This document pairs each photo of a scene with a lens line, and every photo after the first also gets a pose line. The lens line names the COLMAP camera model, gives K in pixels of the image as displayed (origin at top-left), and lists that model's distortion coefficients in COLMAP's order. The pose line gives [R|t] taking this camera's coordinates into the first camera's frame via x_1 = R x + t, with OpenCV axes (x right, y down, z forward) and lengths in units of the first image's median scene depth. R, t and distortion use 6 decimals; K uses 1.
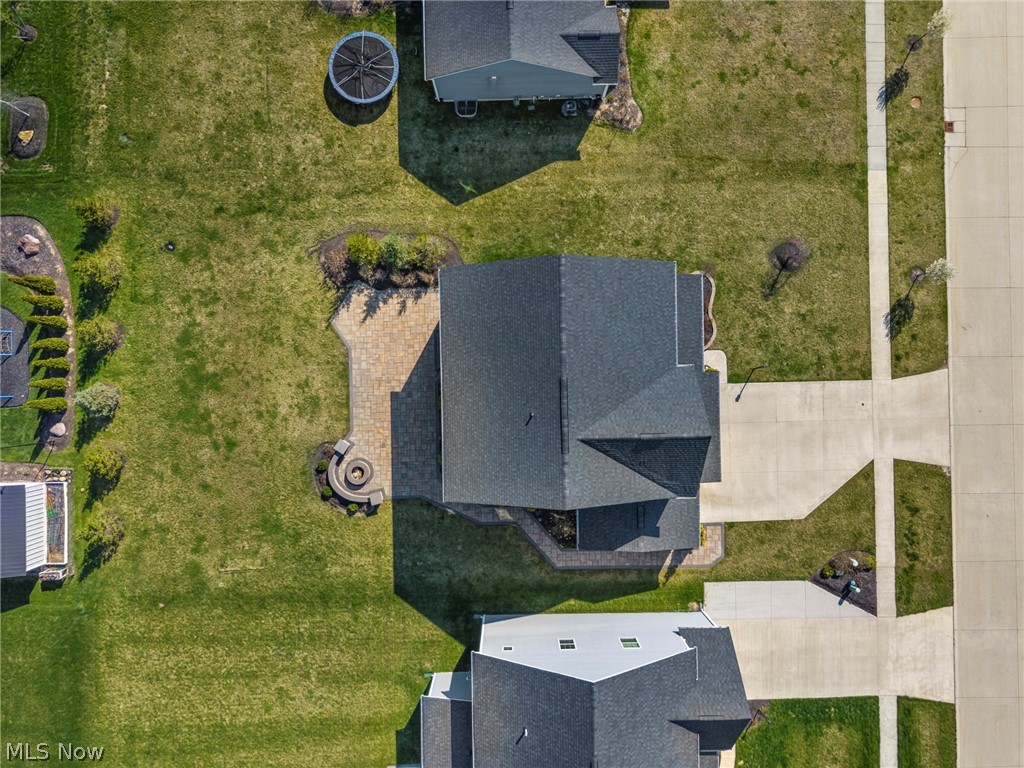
lens RADIAL K [[702.0, 0, 512.0], [0, 702.0, 384.0], [0, 0, 1]] dist [0.011330, -0.002093]
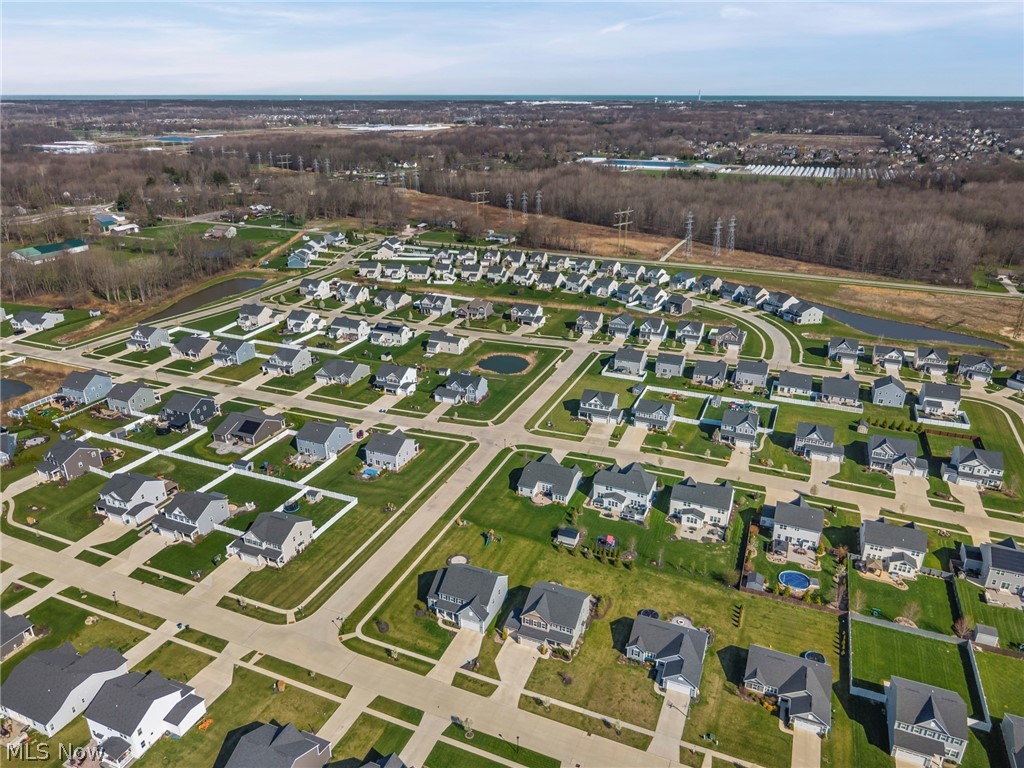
lens RADIAL K [[702.0, 0, 512.0], [0, 702.0, 384.0], [0, 0, 1]] dist [0.011330, -0.002093]
pose [[-0.400980, 0.347252, -0.847721, 2.870861], [-0.915911, -0.170109, 0.363552, -0.925196], [-0.017961, 0.922214, 0.386263, -1.619953]]
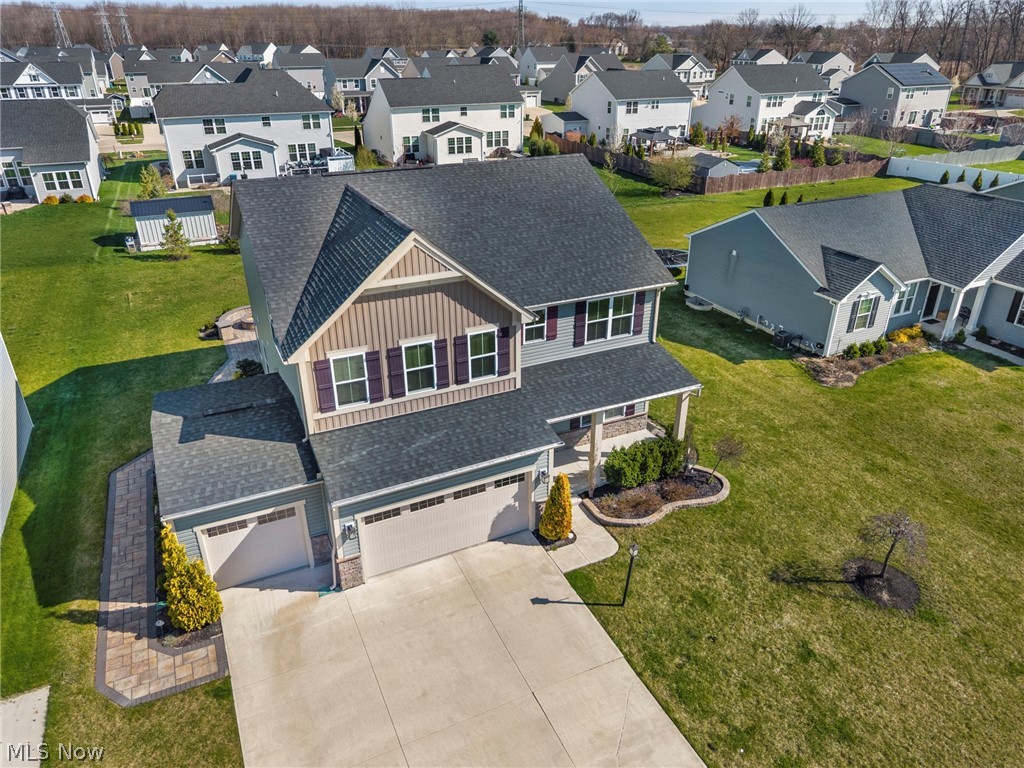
lens RADIAL K [[702.0, 0, 512.0], [0, 702.0, 384.0], [0, 0, 1]] dist [0.011330, -0.002093]
pose [[0.411956, 0.402402, -0.817536, 0.606173], [-0.911202, 0.180010, -0.370550, 0.170508], [-0.001945, 0.897591, 0.440825, 0.696192]]
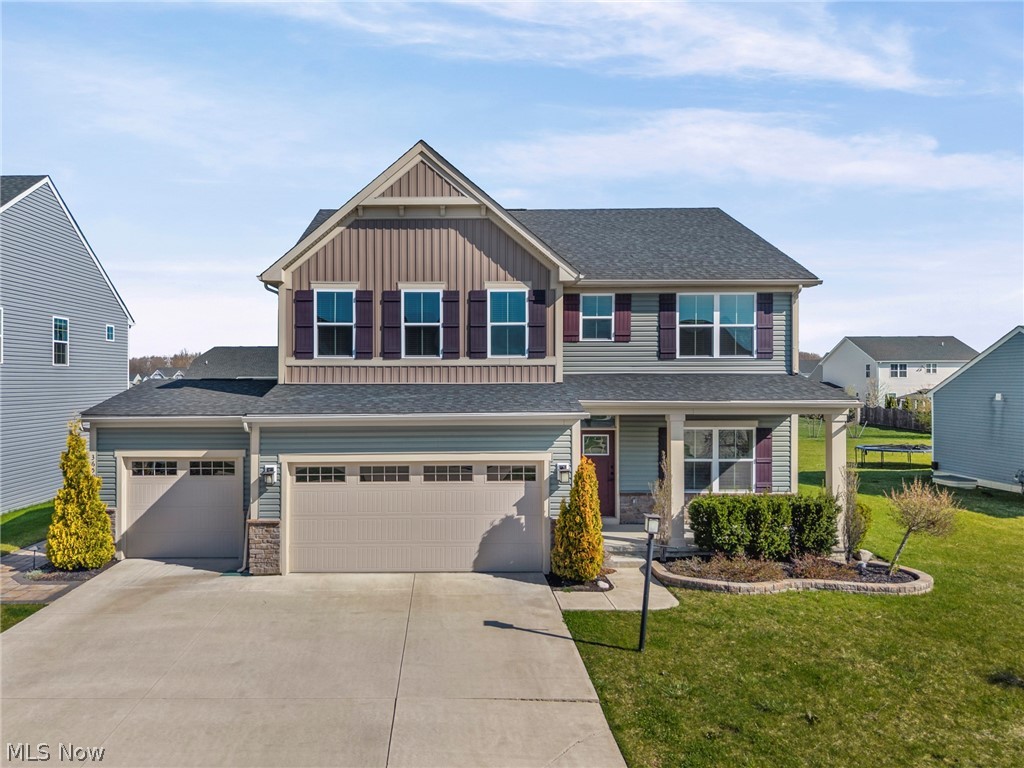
lens RADIAL K [[712.8, 0, 437.8], [0, 712.8, 386.2], [0, 0, 1]] dist [0.052875, -0.077494]
pose [[-0.033791, -0.000130, -0.999429, 0.574873], [-0.999403, -0.007215, 0.033791, 0.036673], [-0.007215, 0.999974, 0.000114, 0.914506]]
